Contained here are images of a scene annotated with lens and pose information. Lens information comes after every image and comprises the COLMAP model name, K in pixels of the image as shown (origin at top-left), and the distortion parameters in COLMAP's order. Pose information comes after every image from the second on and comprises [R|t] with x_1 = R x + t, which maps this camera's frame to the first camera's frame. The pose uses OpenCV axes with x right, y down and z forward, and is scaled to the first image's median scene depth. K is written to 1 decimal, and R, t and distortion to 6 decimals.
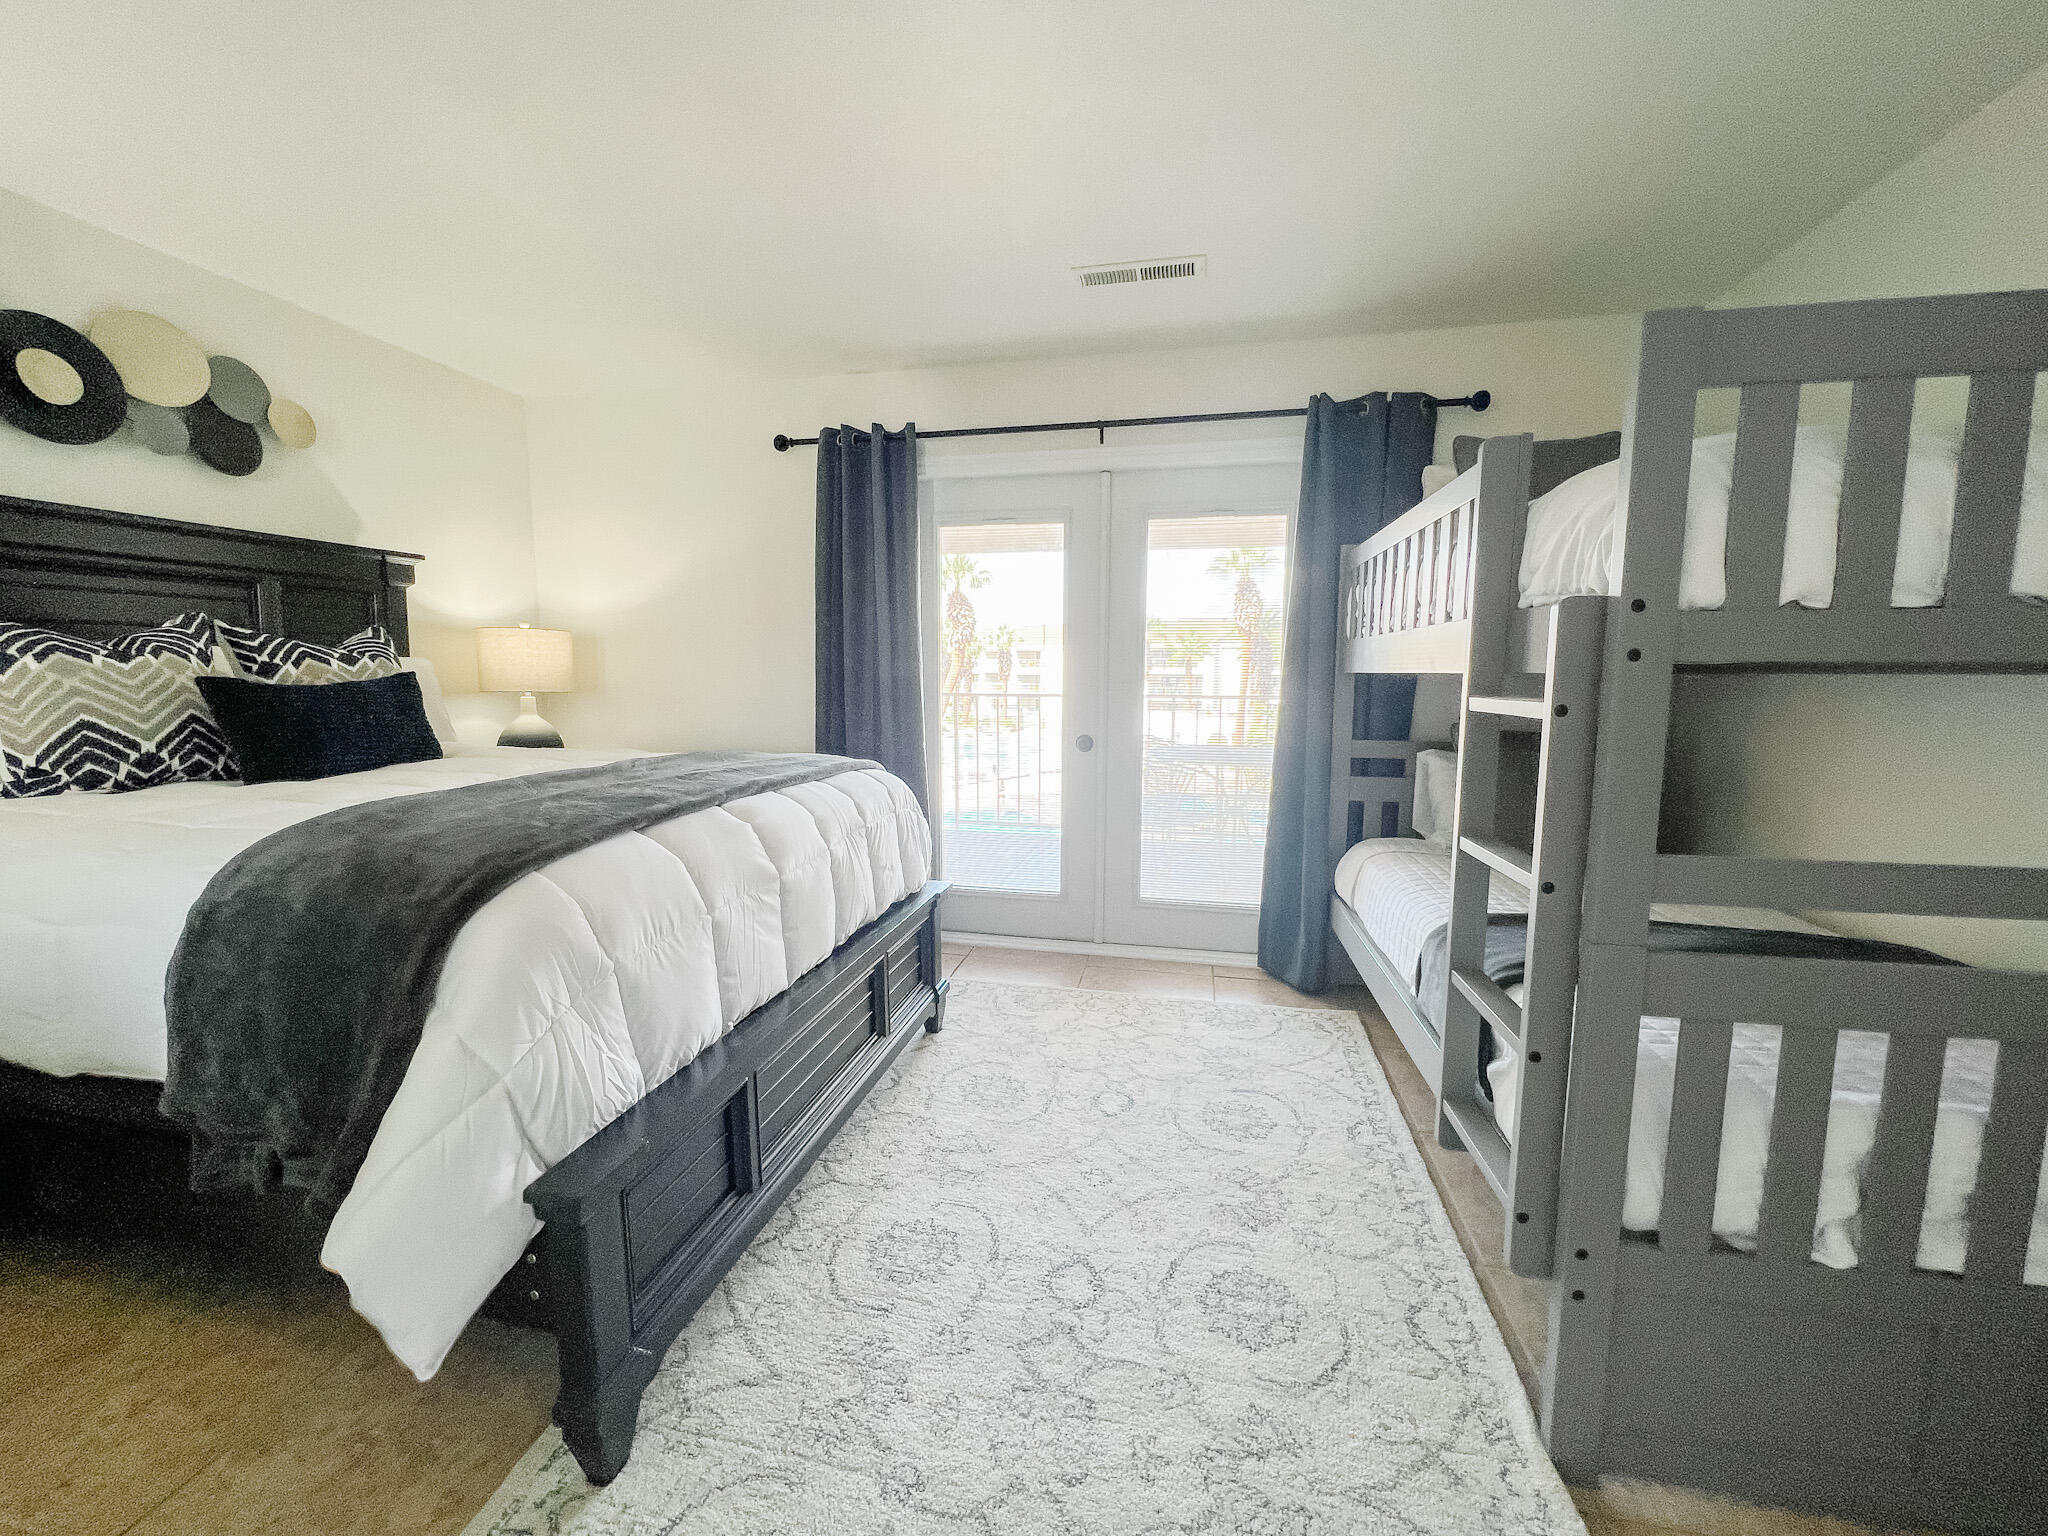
lens RADIAL K [[821.5, 0, 1021.3], [0, 821.5, 774.2], [0, 0, 1]] dist [0.000624, -0.001616]
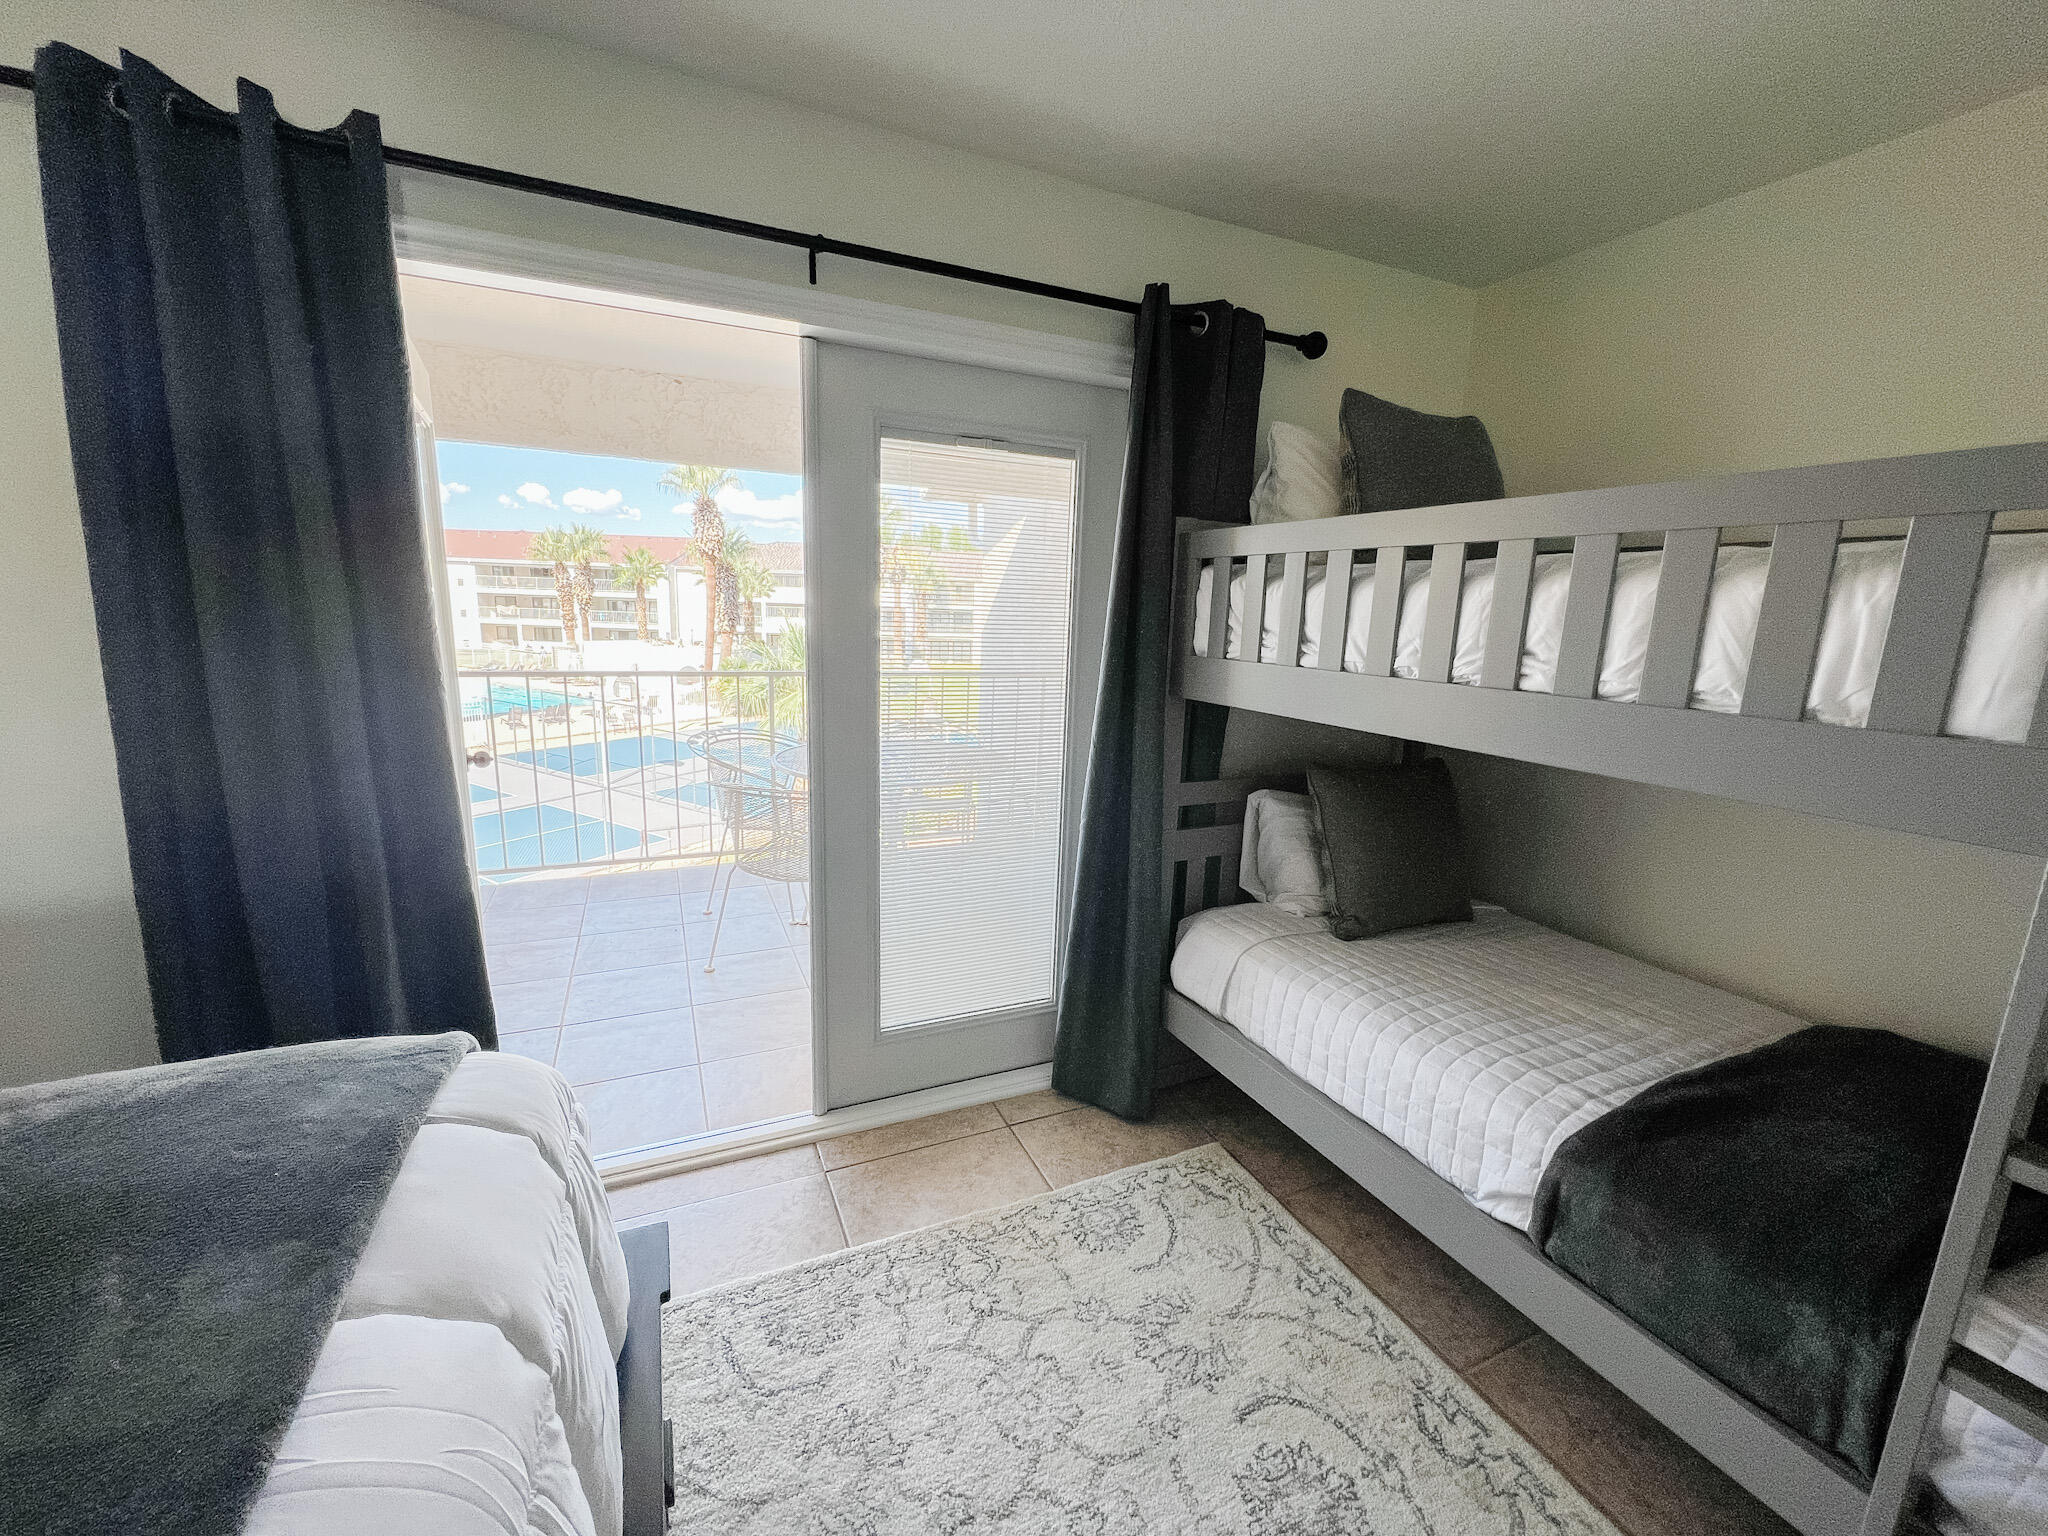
lens RADIAL K [[821.5, 0, 1016.7], [0, 821.5, 771.4], [0, 0, 1]] dist [0.000624, -0.001616]
pose [[0.806285, -0.093725, 0.584055, -0.141768], [0.042940, 0.994037, 0.100237, -0.124589], [-0.589966, -0.055740, 0.805501, 0.451881]]
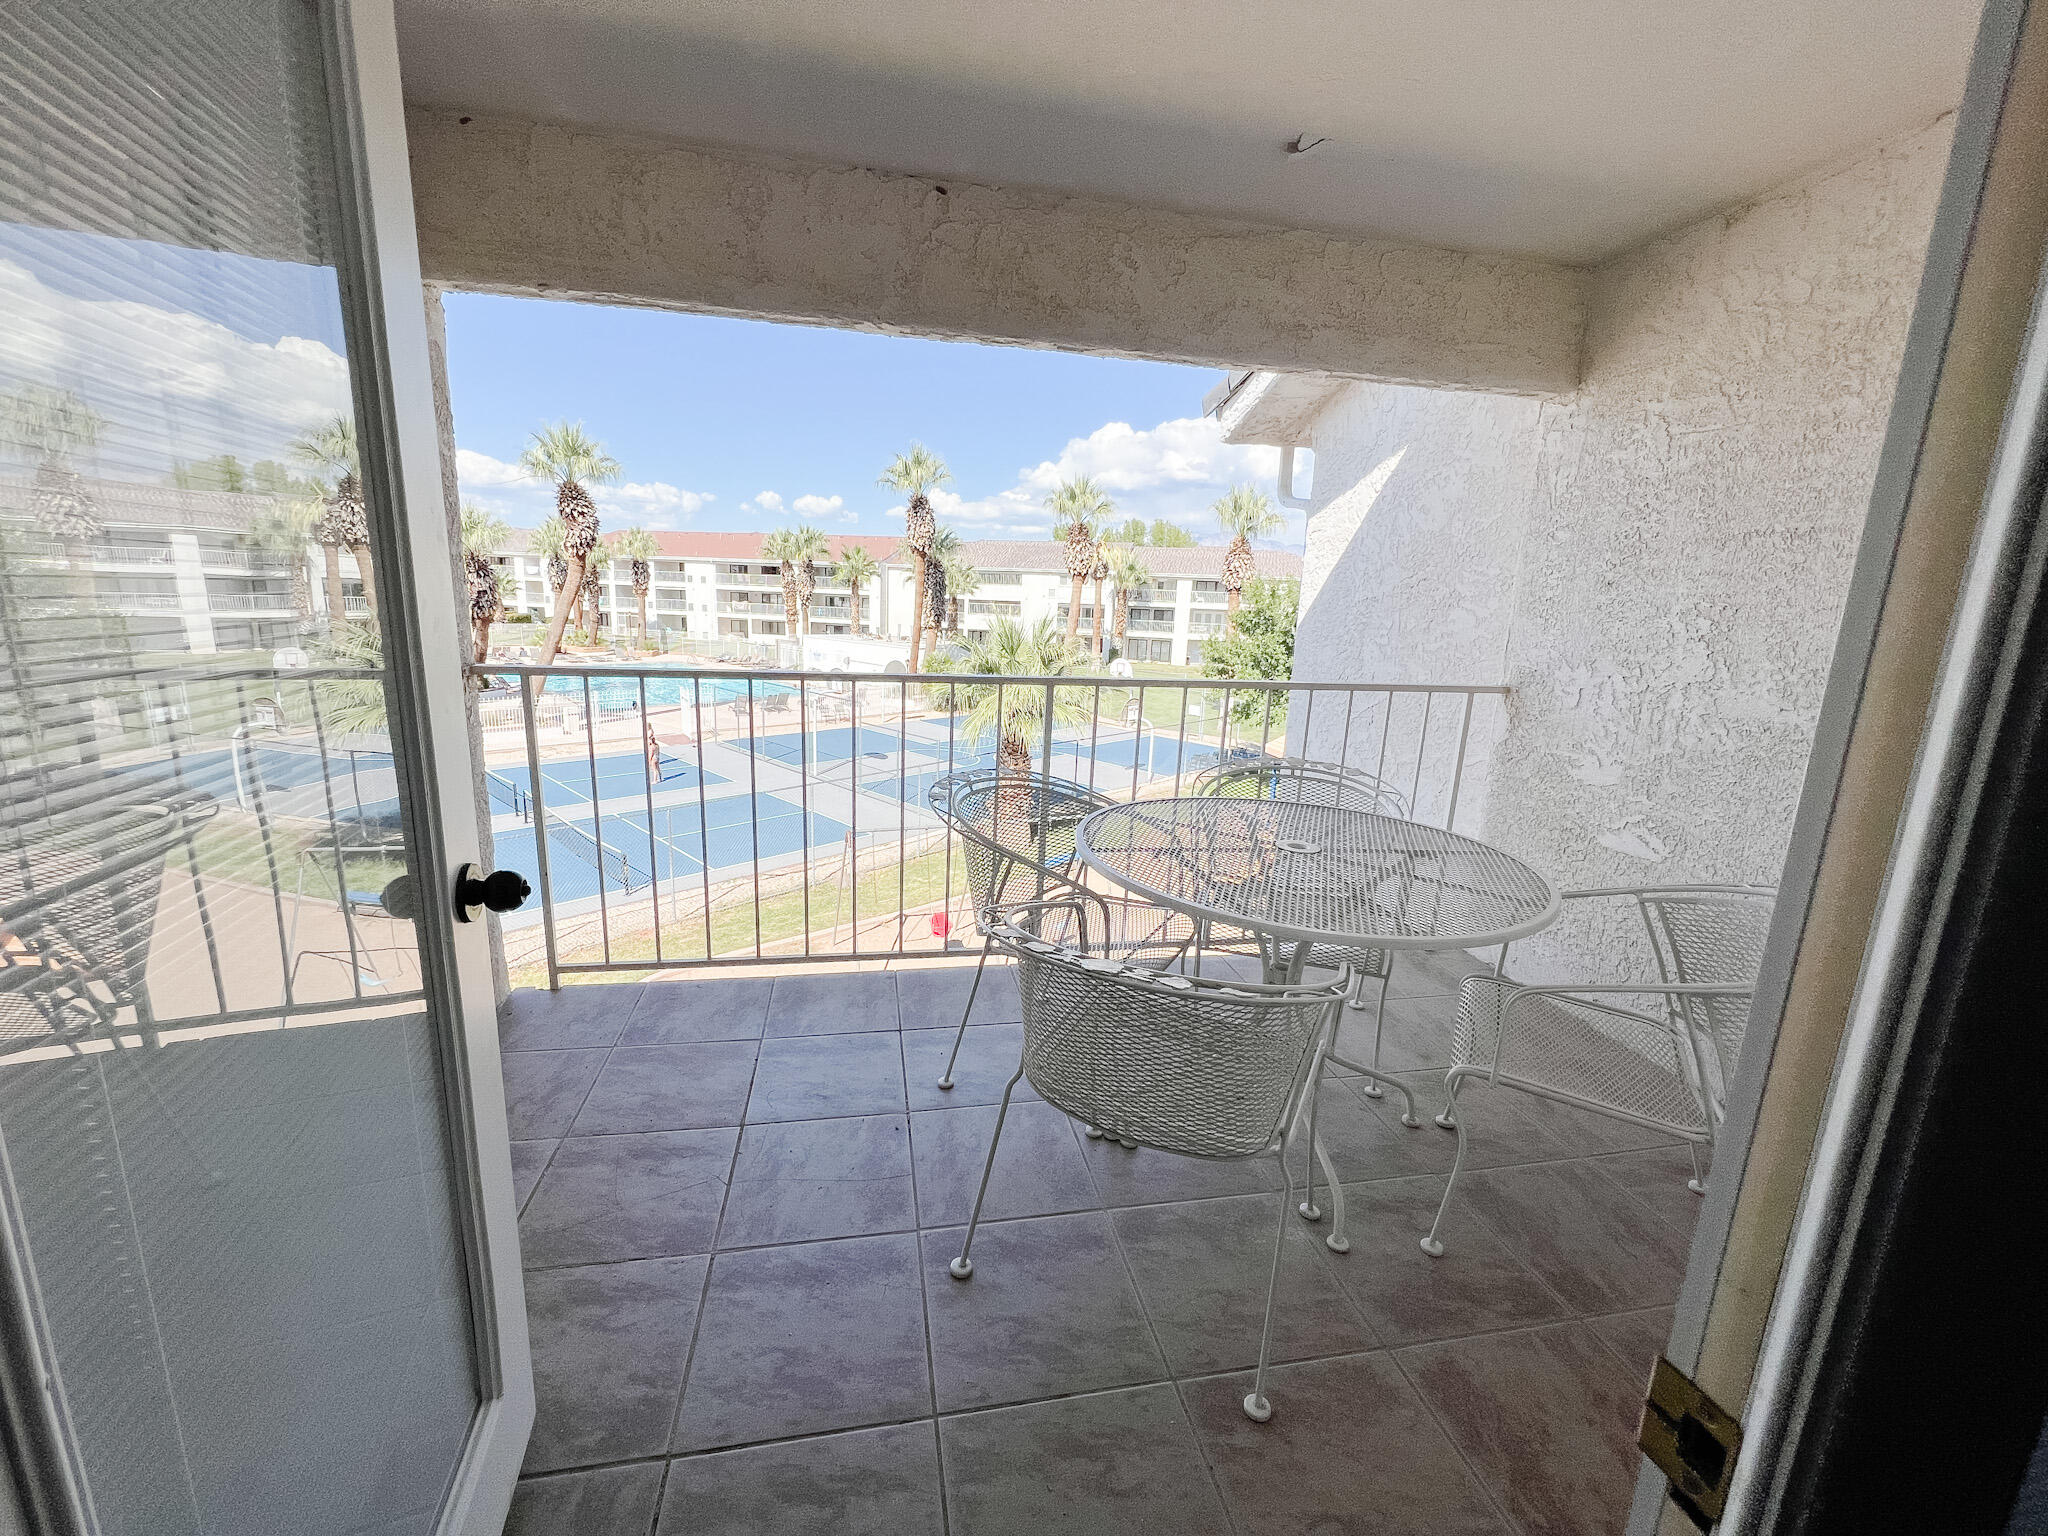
lens RADIAL K [[821.5, 0, 1014.4], [0, 821.5, 776.8], [0, 0, 1]] dist [0.000624, -0.001616]
pose [[0.921060, -0.053296, 0.385758, -0.048290], [0.014856, 0.994678, 0.101951, -0.151030], [-0.389138, -0.088172, 0.916950, 0.928440]]
